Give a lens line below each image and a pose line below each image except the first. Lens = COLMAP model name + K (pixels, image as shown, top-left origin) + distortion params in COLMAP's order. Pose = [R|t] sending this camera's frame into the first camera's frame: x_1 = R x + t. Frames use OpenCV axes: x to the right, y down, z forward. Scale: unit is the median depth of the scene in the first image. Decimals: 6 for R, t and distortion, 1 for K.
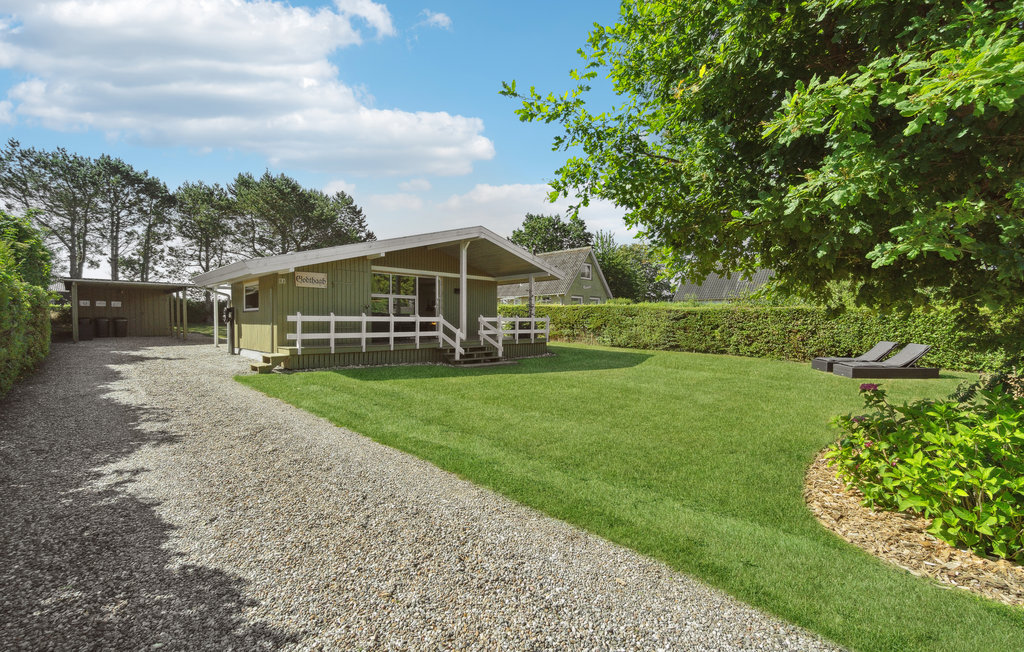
lens RADIAL K [[441.9, 0, 511.7], [0, 441.9, 335.0], [0, 0, 1]] dist [-0.002362, 0.000433]
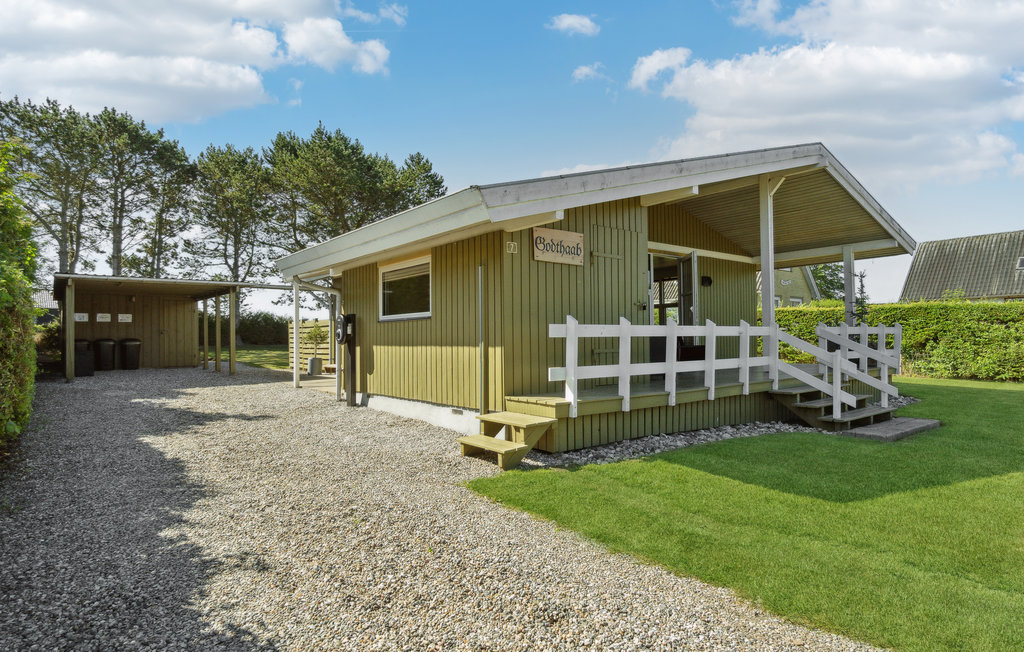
lens RADIAL K [[574.7, 0, 512.6], [0, 574.7, 331.3], [0, 0, 1]] dist [0.000999, -0.002964]
pose [[0.993907, -0.015927, -0.109069, -0.178943], [0.011021, 0.998906, -0.045439, -0.004775], [0.109673, 0.043960, 0.992995, 0.169284]]
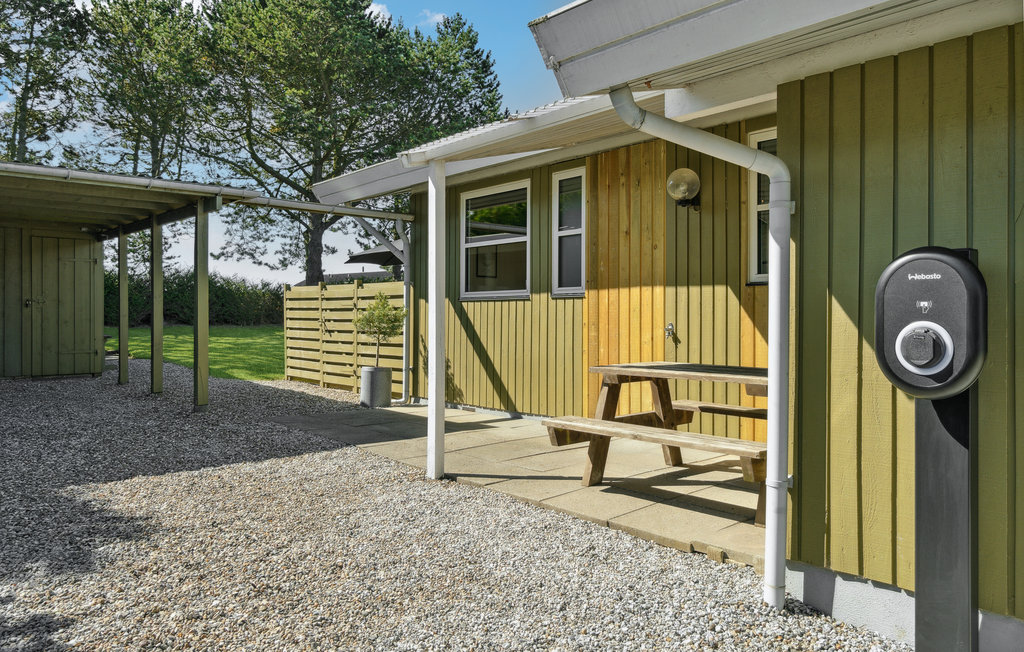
lens RADIAL K [[724.4, 0, 513.0], [0, 724.4, 317.6], [0, 0, 1]] dist [-0.005081, -0.001209]
pose [[0.998192, 0.000035, -0.060109, -0.362492], [-0.001749, 0.999594, -0.028453, -0.019927], [0.060084, 0.028506, 0.997786, 0.402717]]
